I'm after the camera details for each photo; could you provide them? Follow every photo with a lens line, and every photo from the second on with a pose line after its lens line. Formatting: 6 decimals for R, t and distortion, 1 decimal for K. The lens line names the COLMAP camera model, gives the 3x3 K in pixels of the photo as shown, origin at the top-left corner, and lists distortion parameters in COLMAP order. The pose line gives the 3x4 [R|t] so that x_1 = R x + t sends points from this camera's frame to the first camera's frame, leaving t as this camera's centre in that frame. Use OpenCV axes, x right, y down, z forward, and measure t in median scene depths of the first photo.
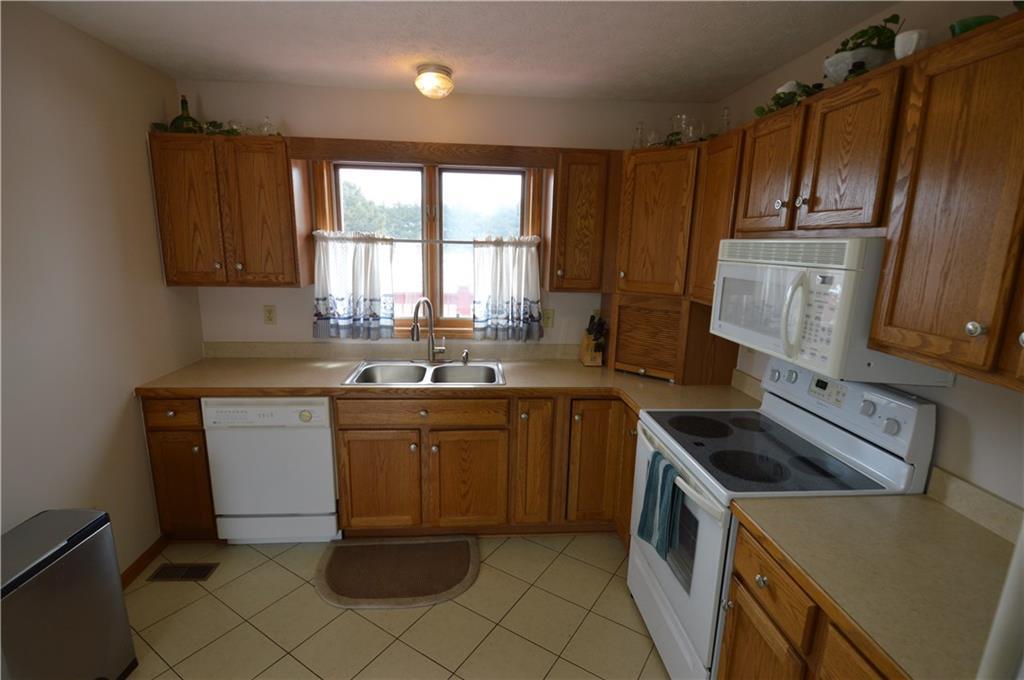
lens RADIAL K [[485.0, 0, 510.0], [0, 485.0, 347.8], [0, 0, 1]] dist [0.004030, -0.020018]
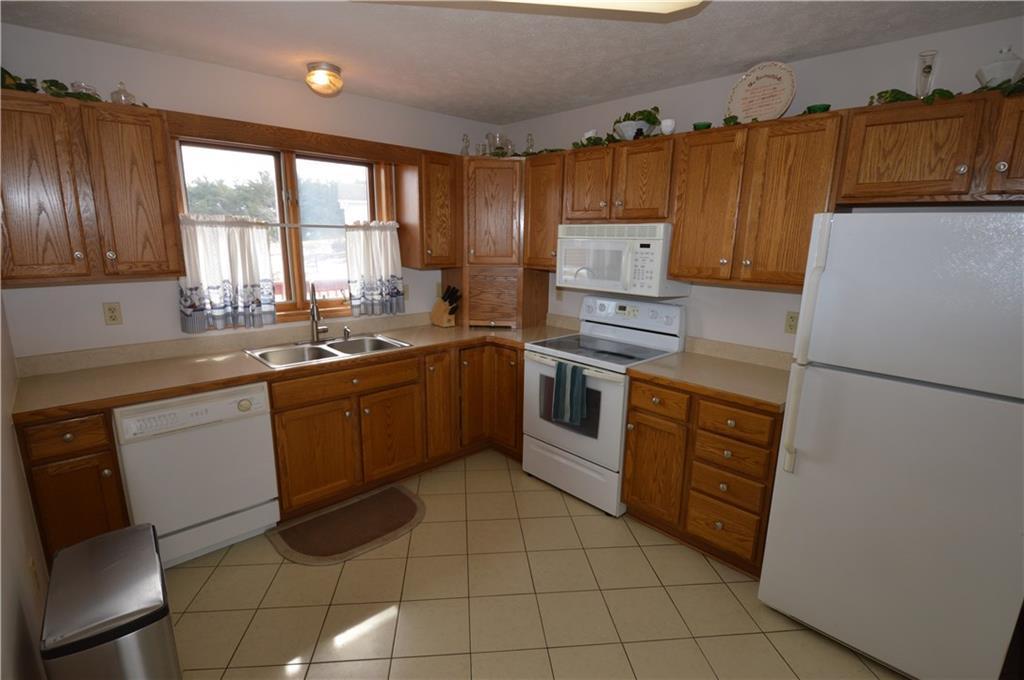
lens RADIAL K [[485.0, 0, 510.0], [0, 485.0, 347.8], [0, 0, 1]] dist [0.004030, -0.020018]
pose [[0.779266, -0.149194, 0.608675, -0.531547], [0.134030, 0.988453, 0.070688, 0.026994], [-0.612193, 0.026496, 0.790264, -0.092367]]
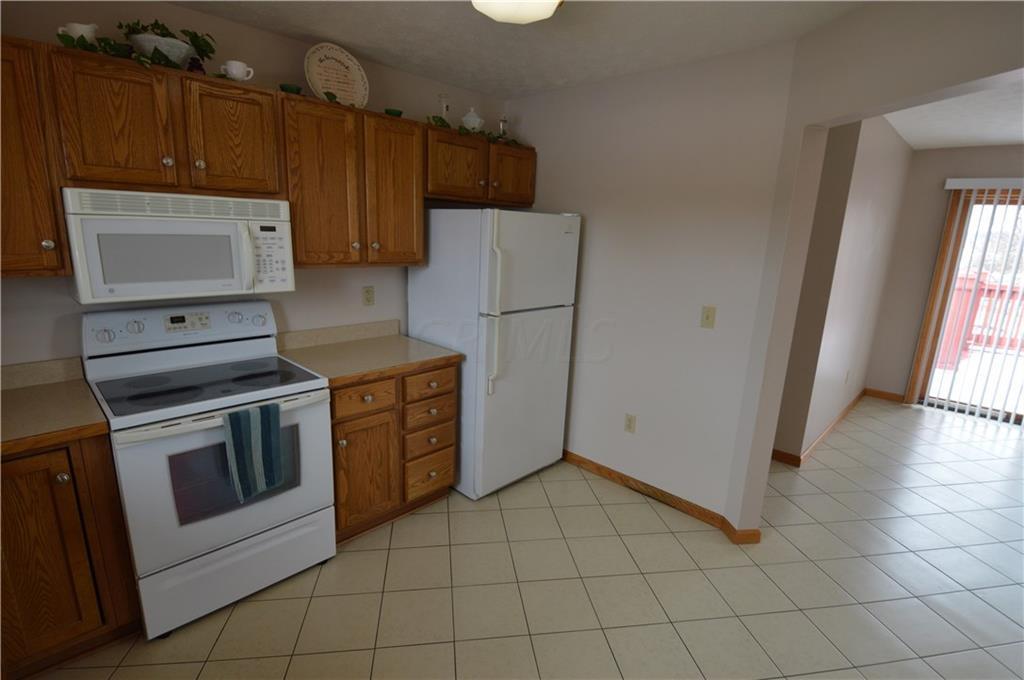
lens RADIAL K [[485.0, 0, 510.0], [0, 485.0, 347.8], [0, 0, 1]] dist [0.004030, -0.020018]
pose [[-0.658549, -0.219824, 0.719715, -0.528252], [0.107904, 0.918919, 0.379401, -0.155390], [-0.744762, 0.327515, -0.581433, 0.771532]]
